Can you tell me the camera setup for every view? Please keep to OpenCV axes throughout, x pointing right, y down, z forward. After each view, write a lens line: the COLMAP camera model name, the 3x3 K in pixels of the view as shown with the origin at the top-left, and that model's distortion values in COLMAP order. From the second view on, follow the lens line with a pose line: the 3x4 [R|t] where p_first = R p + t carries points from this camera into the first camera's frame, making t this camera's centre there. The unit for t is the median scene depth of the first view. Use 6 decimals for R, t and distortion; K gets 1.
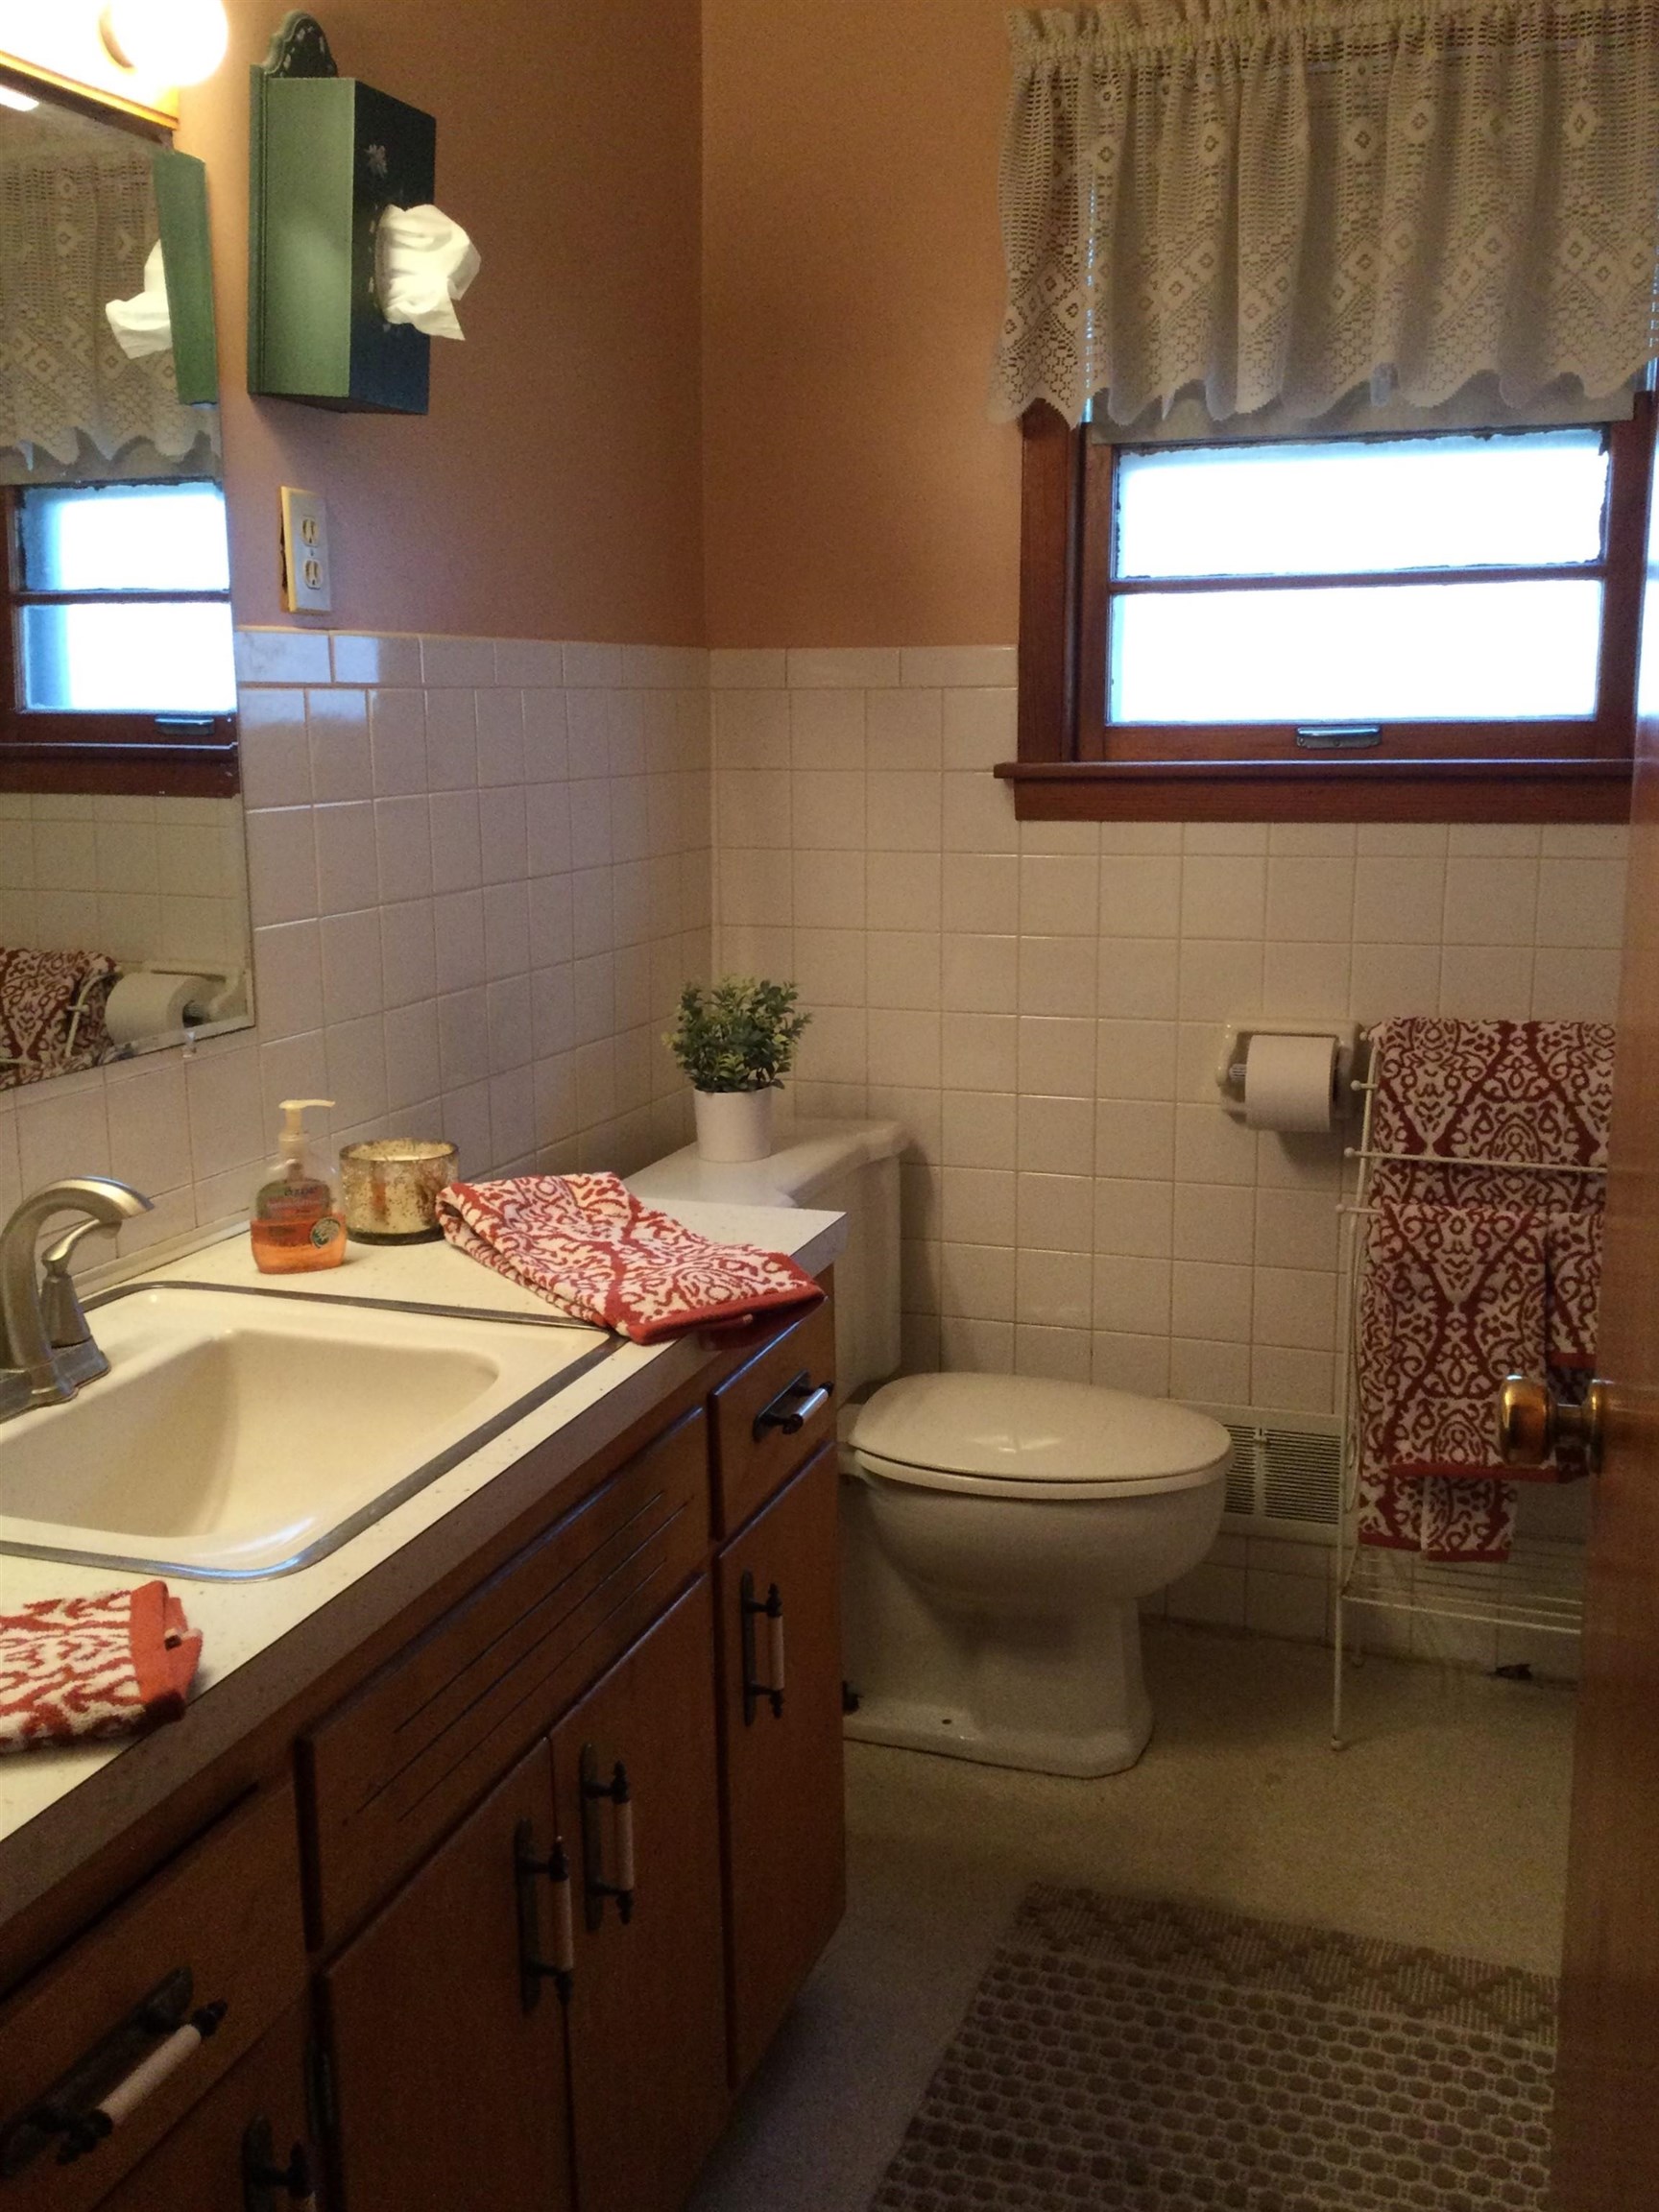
lens RADIAL K [[2013.6, 0, 837.5], [0, 2013.6, 1136.6], [0, 0, 1]] dist [0.126277, -0.221391]
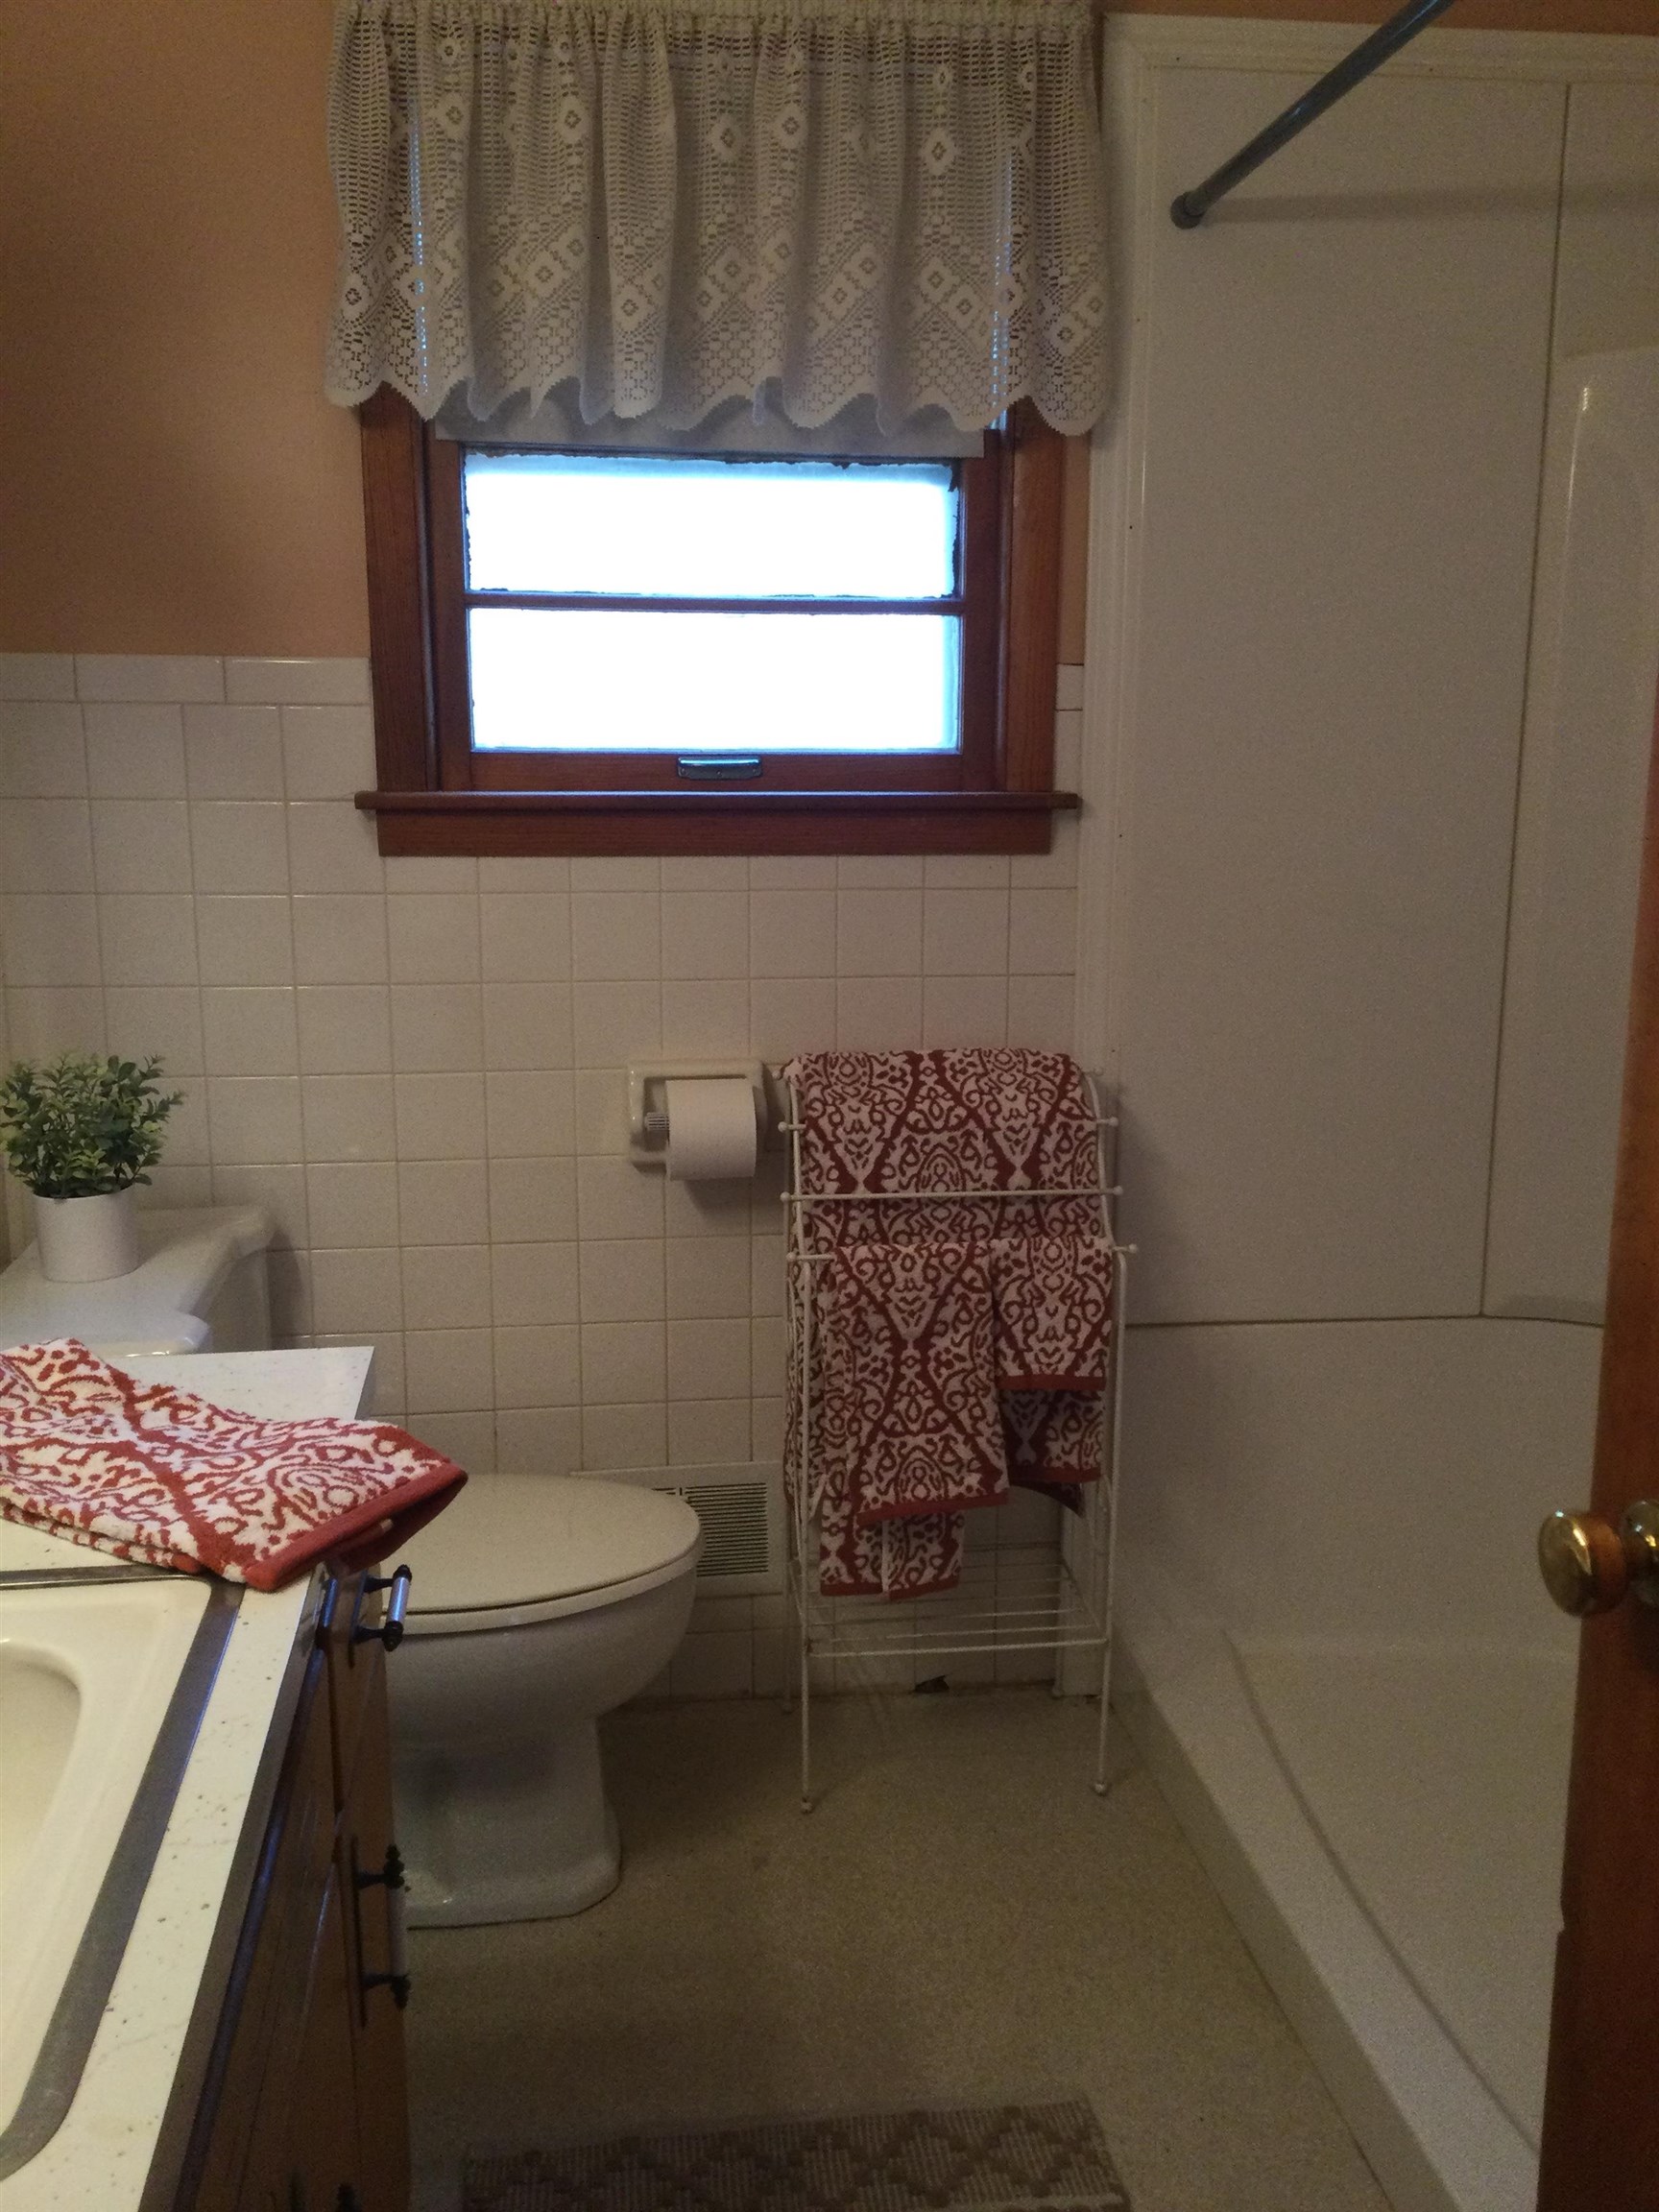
lens RADIAL K [[1917.3, 0, 827.8], [0, 1917.3, 1144.5], [0, 0, 1]] dist [0.081216, -0.142822]
pose [[0.894983, -0.084347, 0.438054, -0.131572], [0.084182, 0.996253, 0.019836, -0.034639], [-0.438086, 0.019123, 0.898730, 0.175690]]
